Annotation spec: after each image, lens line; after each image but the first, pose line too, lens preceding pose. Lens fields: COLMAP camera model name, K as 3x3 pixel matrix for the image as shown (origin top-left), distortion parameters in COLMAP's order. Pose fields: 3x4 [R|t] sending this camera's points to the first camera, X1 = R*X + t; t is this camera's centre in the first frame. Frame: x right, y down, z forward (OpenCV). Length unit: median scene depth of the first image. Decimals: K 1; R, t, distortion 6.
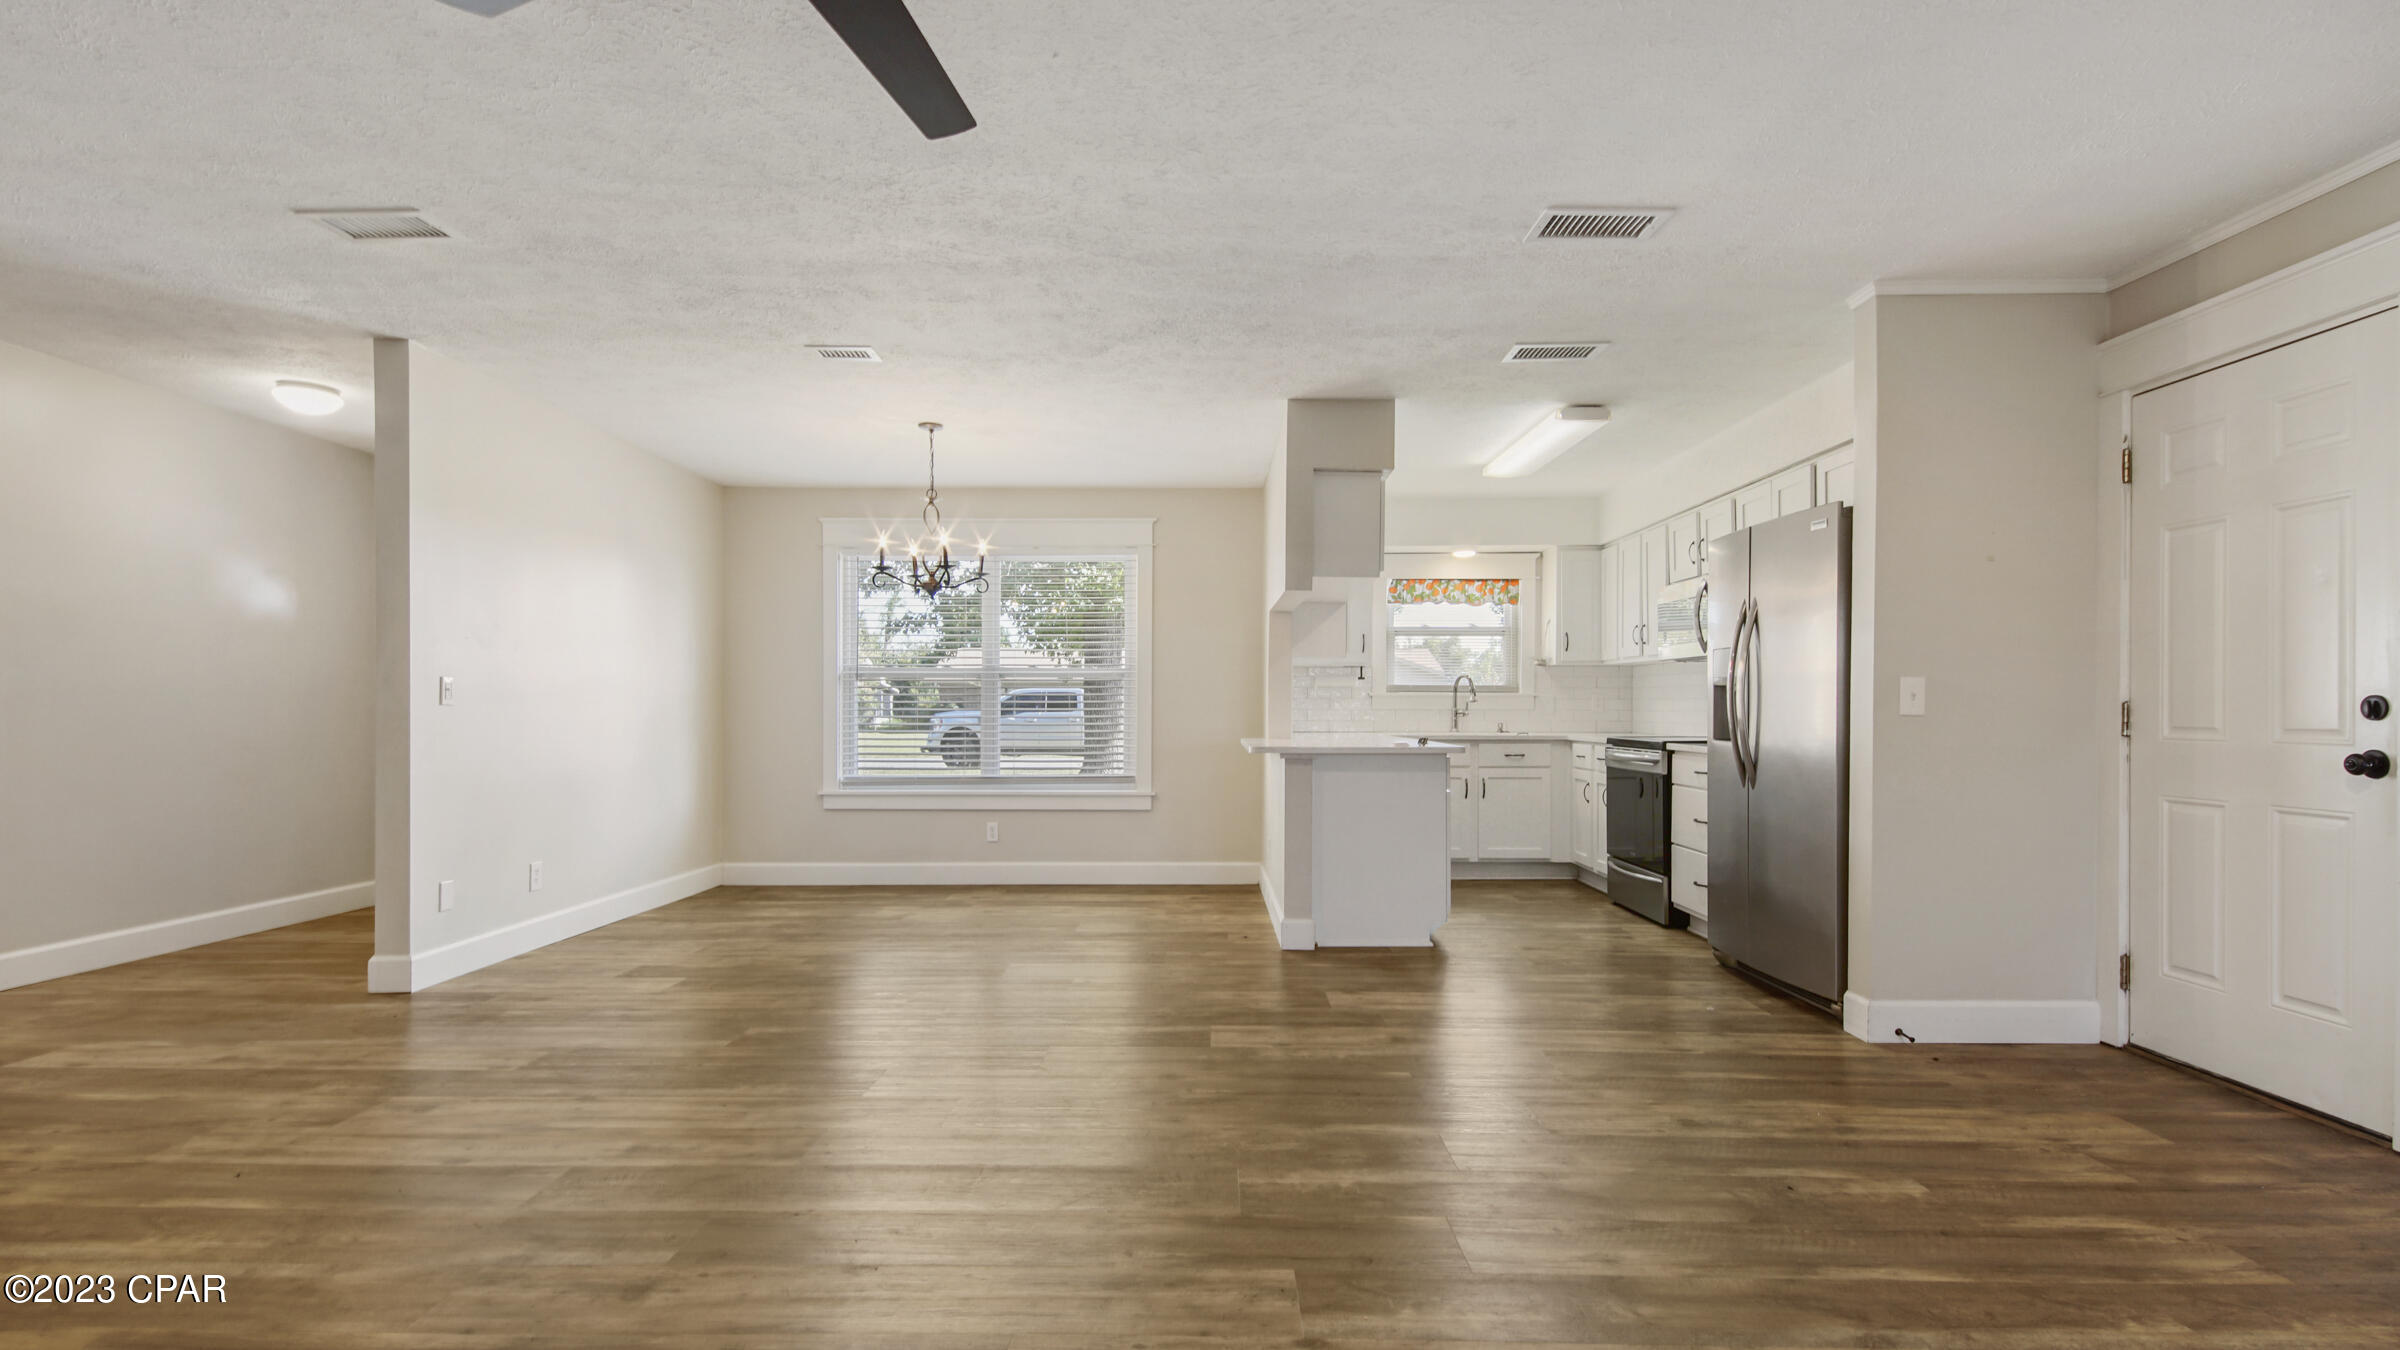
lens RADIAL K [[1108.8, 0, 1198.6], [0, 1108.8, 697.2], [0, 0, 1]] dist [0.022295, -0.011514]
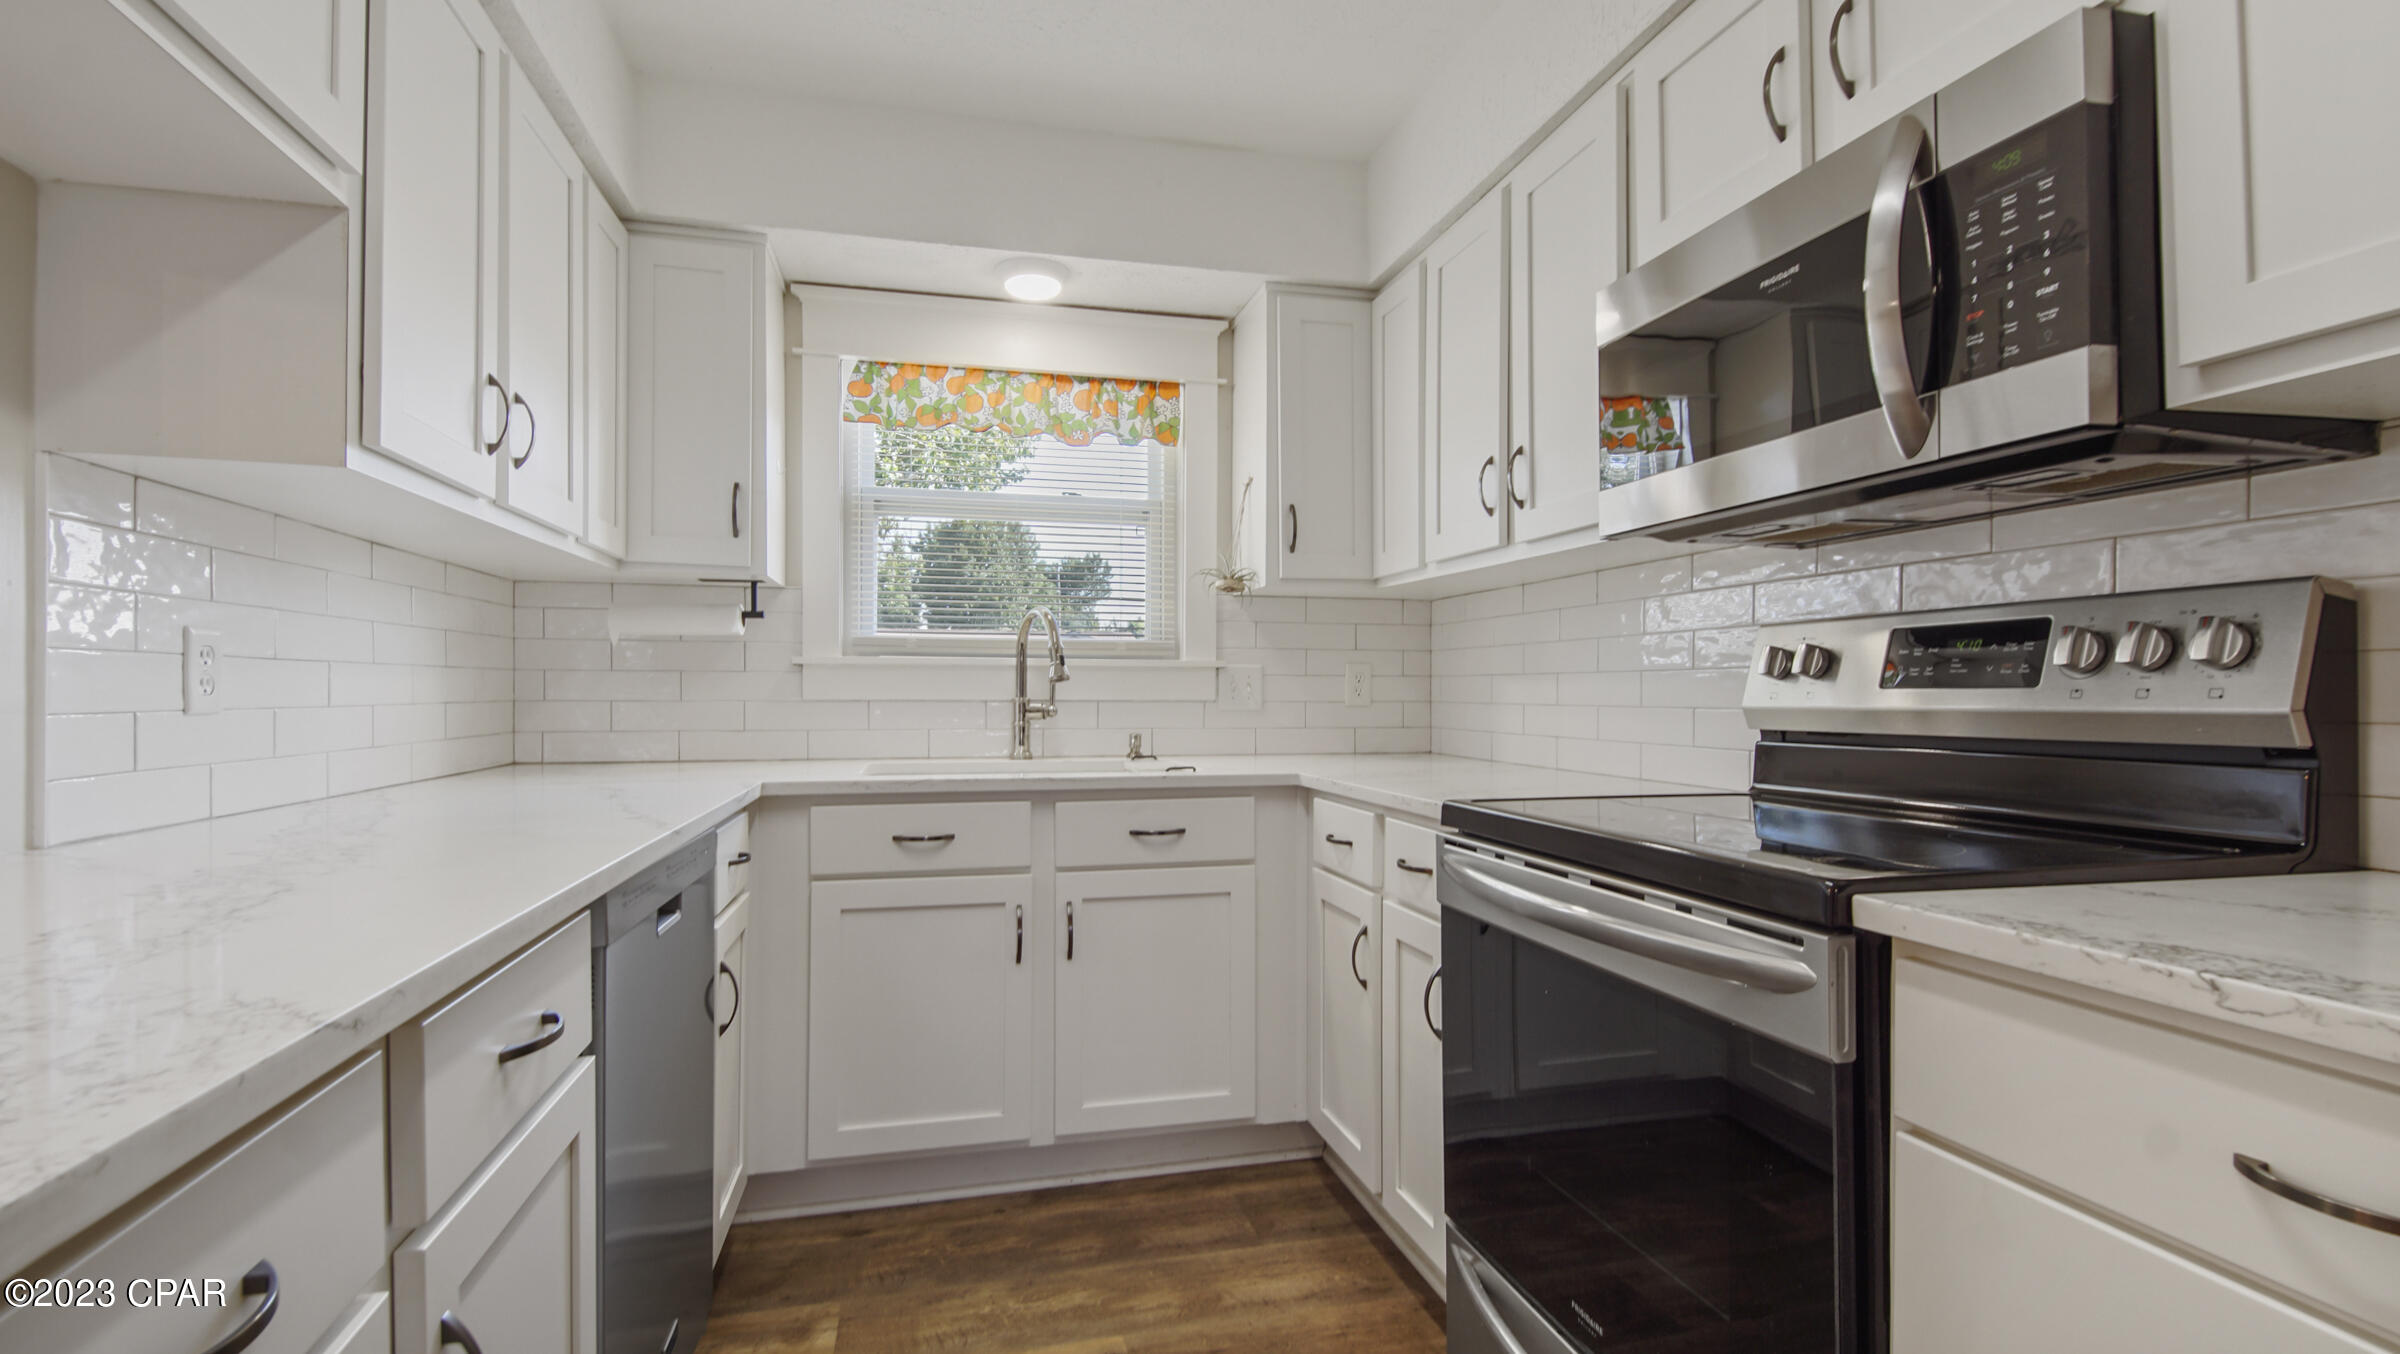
lens RADIAL K [[1108.8, 0, 1201.6], [0, 1108.8, 674.6], [0, 0, 1]] dist [0.022295, -0.011514]
pose [[0.965639, -0.001185, 0.259884, 0.198052], [0.002261, 0.999990, -0.003842, 0.003481], [-0.259877, 0.004297, 0.965632, 0.628786]]
